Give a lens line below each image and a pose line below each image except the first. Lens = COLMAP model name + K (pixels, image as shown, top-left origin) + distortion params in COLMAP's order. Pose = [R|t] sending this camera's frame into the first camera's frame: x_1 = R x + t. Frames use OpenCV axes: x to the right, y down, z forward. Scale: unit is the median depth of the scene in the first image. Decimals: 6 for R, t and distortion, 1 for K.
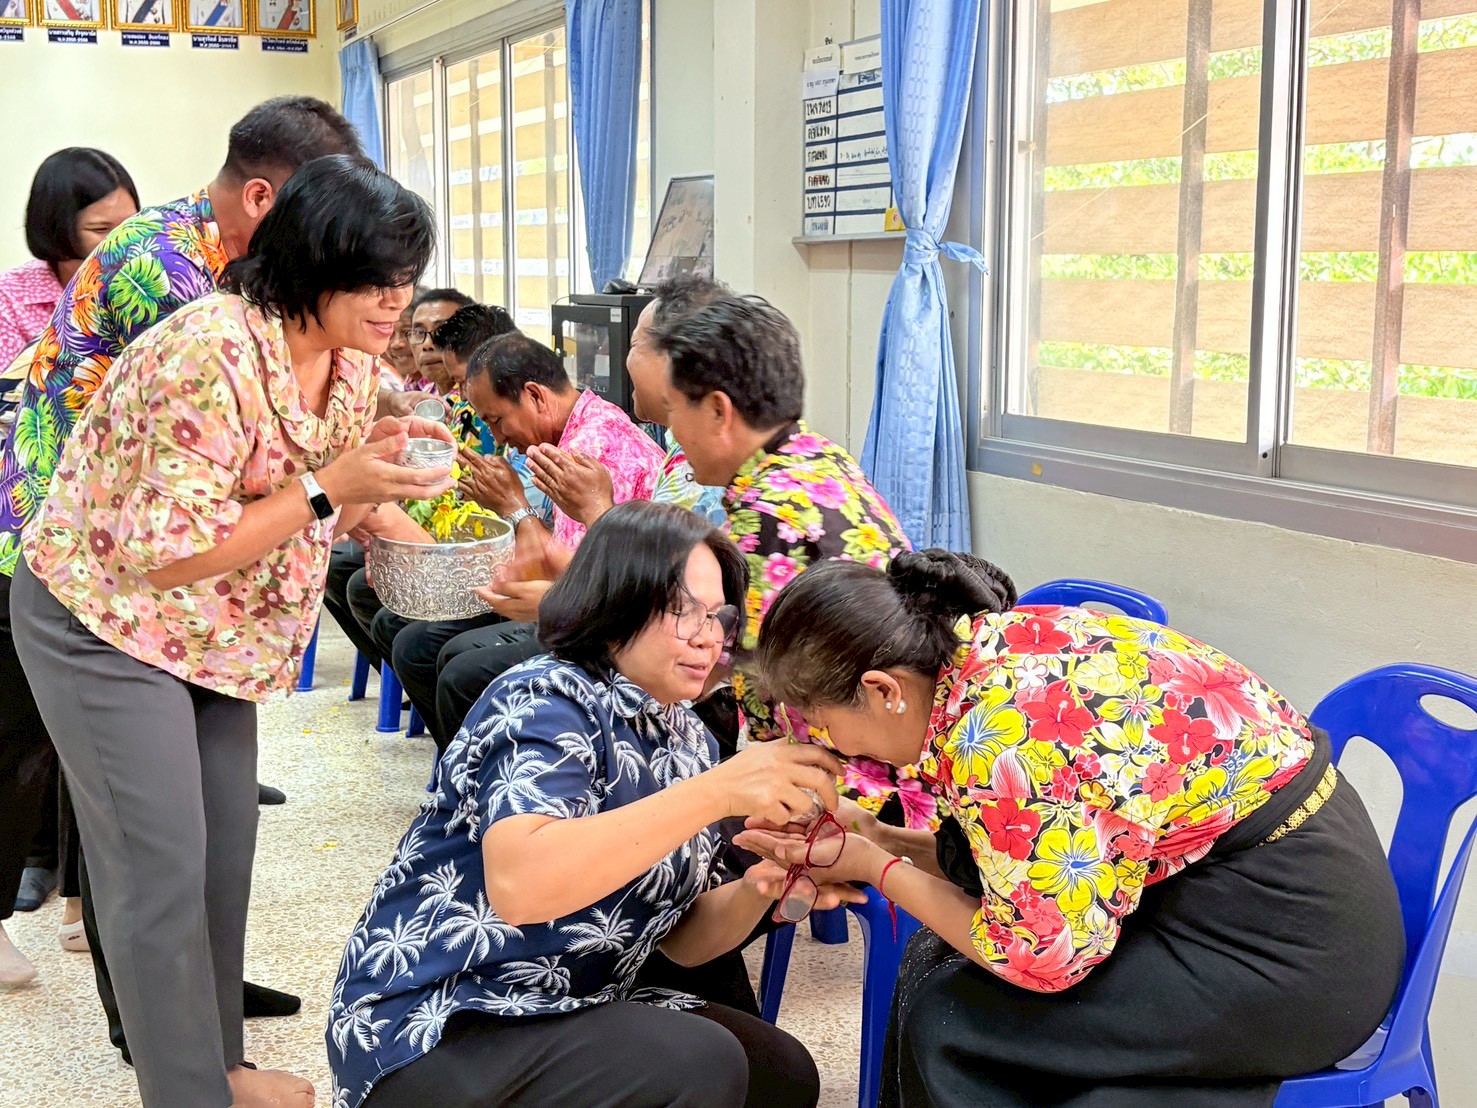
lens RADIAL K [[2025.6, 0, 720.7], [0, 2025.6, 549.6], [0, 0, 1]] dist [0.246092, -0.816521]
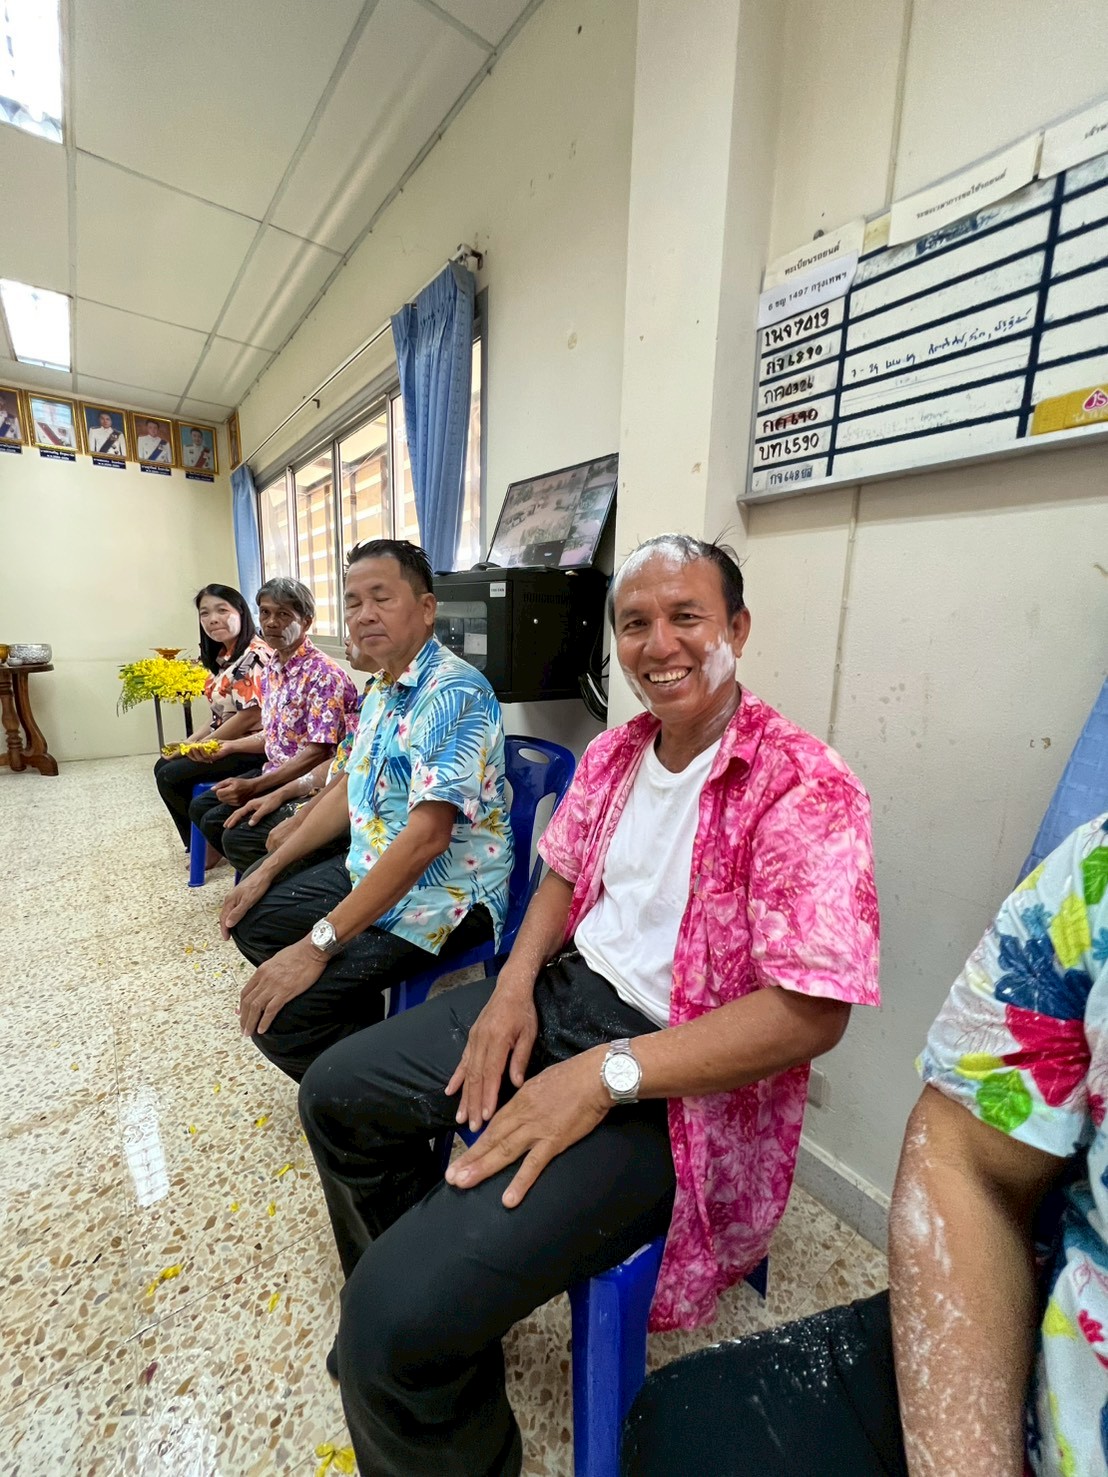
lens RADIAL K [[592.5, 0, 559.9], [0, 592.5, 735.2], [0, 0, 1]] dist [-0.001077, 0.000398]
pose [[0.959846, -0.026640, 0.279259, -0.111987], [0.014181, 0.998816, 0.046542, -0.064864], [-0.280169, -0.040713, 0.959087, 0.784808]]
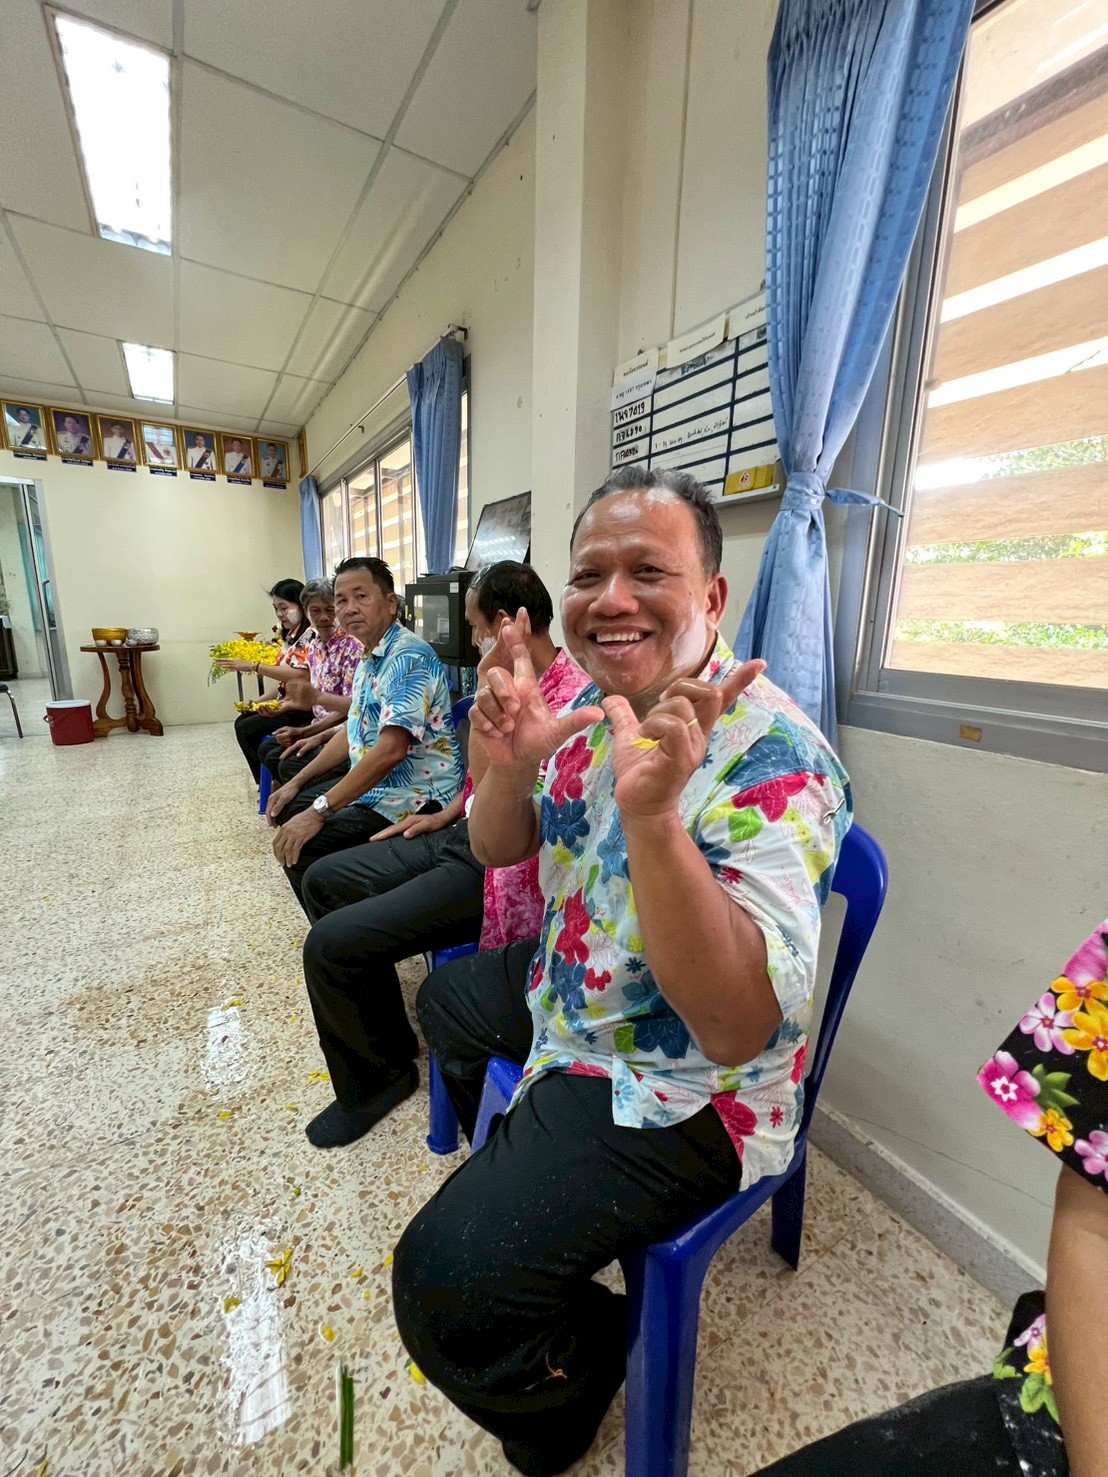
lens RADIAL K [[593.8, 0, 558.7], [0, 593.8, 736.2], [0, 0, 1]] dist [-0.002004, 0.000026]
pose [[0.984851, -0.014152, 0.172822, -0.057359], [0.002183, 0.997597, 0.069251, -0.046657], [-0.173387, -0.067825, 0.982516, 0.638643]]
